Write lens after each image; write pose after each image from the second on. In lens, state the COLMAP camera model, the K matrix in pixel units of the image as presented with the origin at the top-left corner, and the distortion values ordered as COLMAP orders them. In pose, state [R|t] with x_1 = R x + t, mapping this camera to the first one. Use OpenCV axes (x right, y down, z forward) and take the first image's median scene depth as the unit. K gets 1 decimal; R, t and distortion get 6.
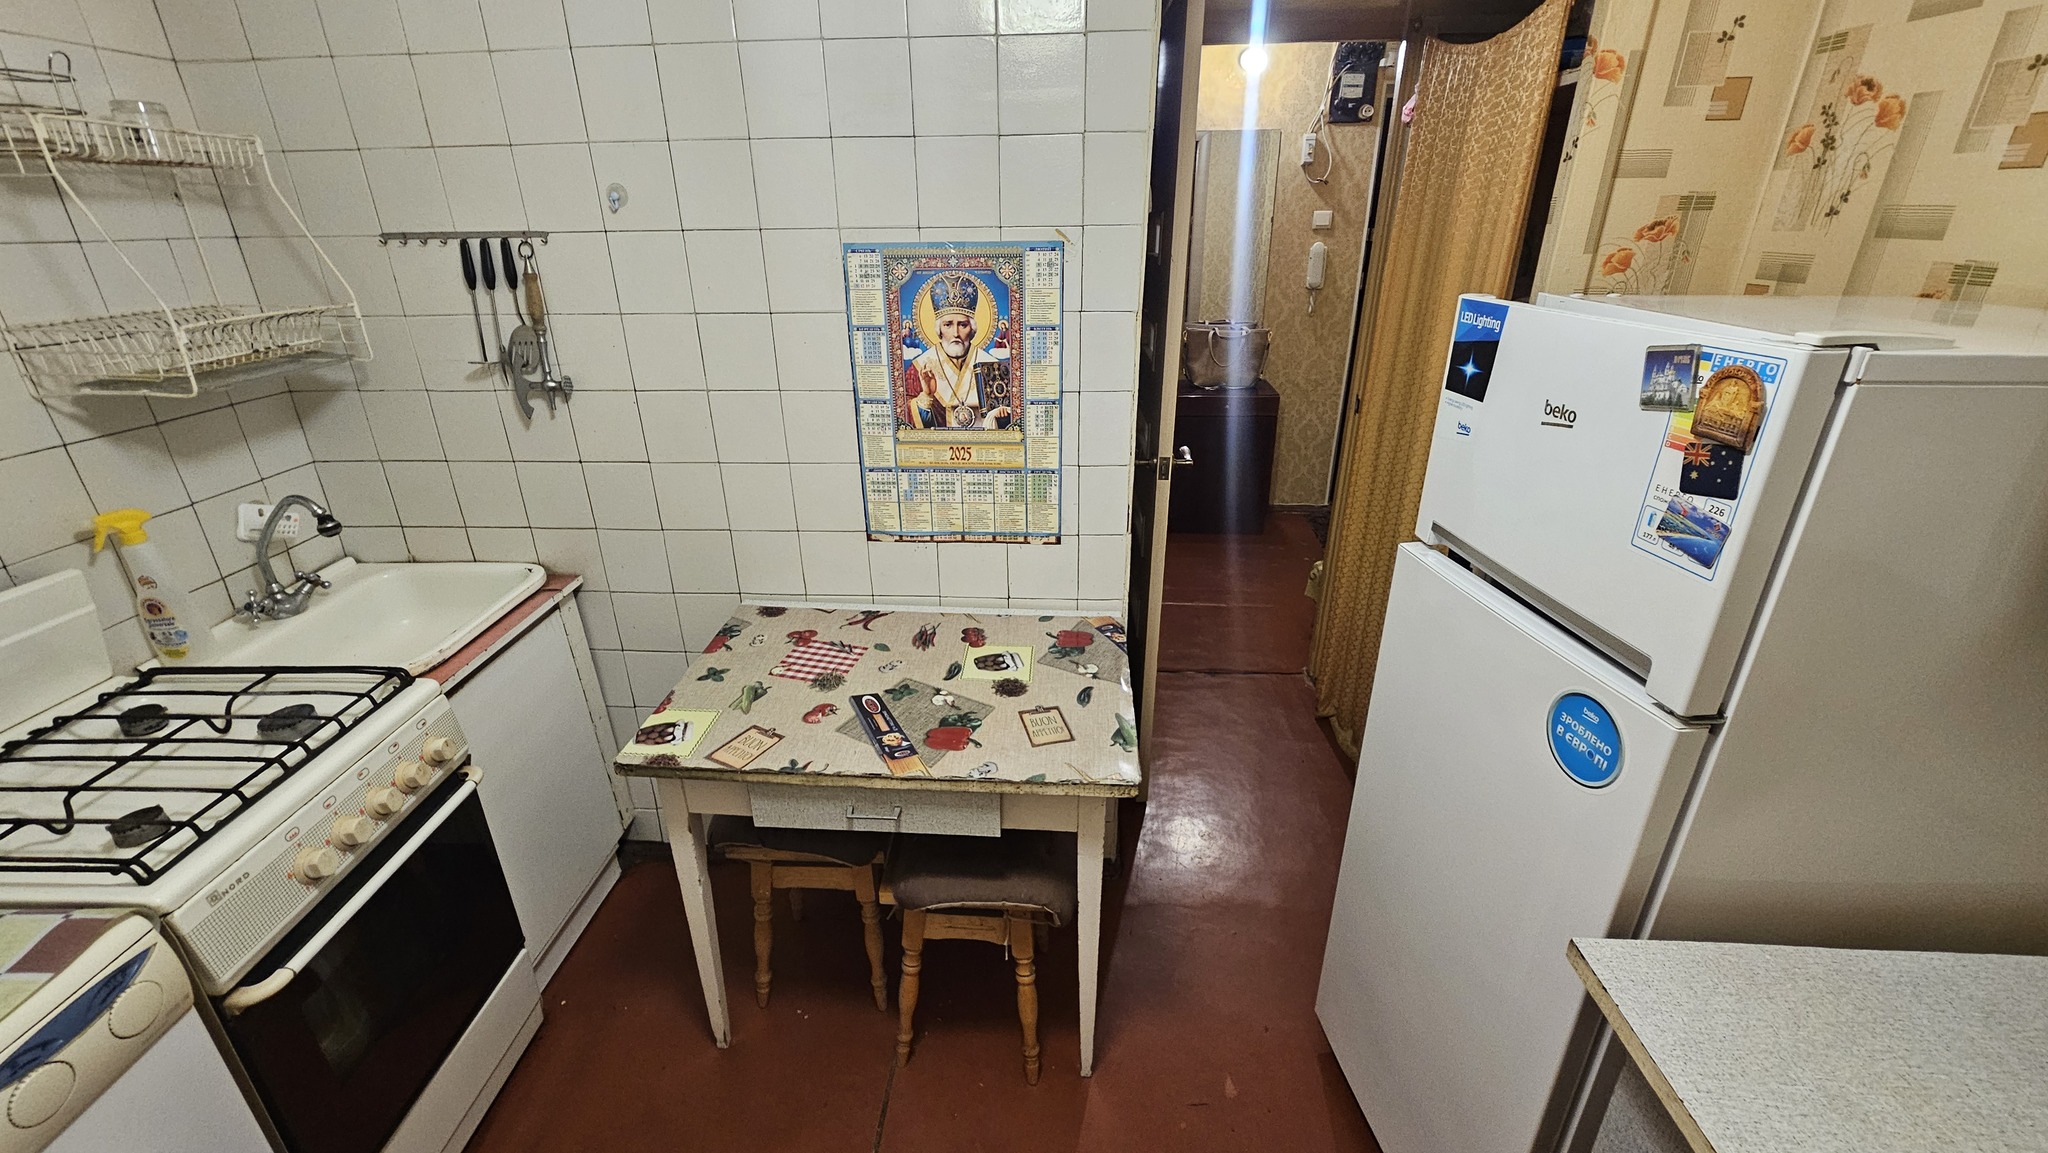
lens RADIAL K [[841.7, 0, 1013.7], [0, 841.7, 582.2], [0, 0, 1]] dist [0.000302, -0.000058]
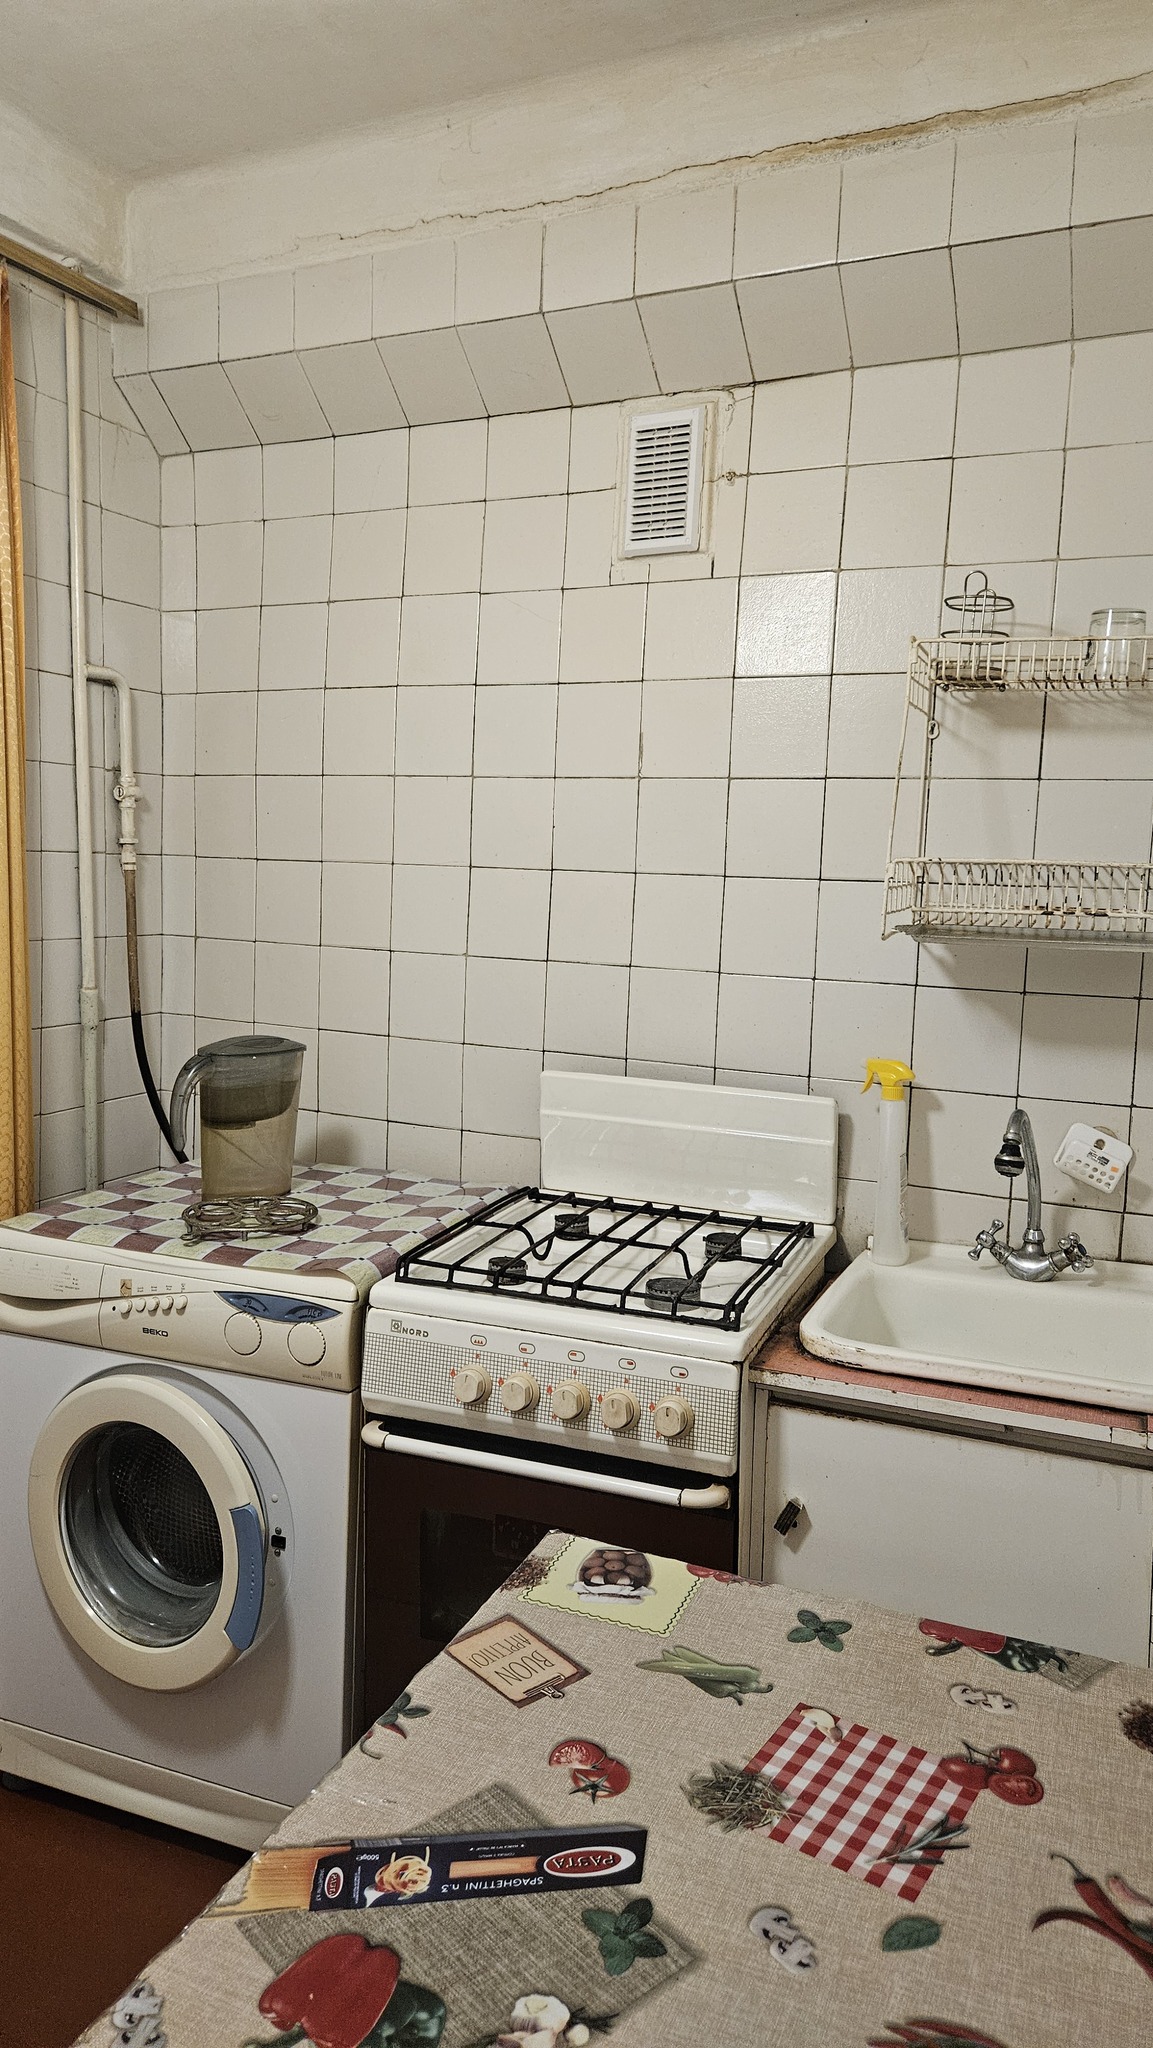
lens RADIAL K [[1363.8, 0, 575.5], [0, 1363.8, 994.8], [0, 0, 1]] dist [0.076418, -0.065895]
pose [[-0.338879, 0.096026, -0.935917, 0.376602], [-0.401992, 0.884622, 0.236317, -0.341599], [0.850625, 0.456314, -0.261178, 1.028301]]
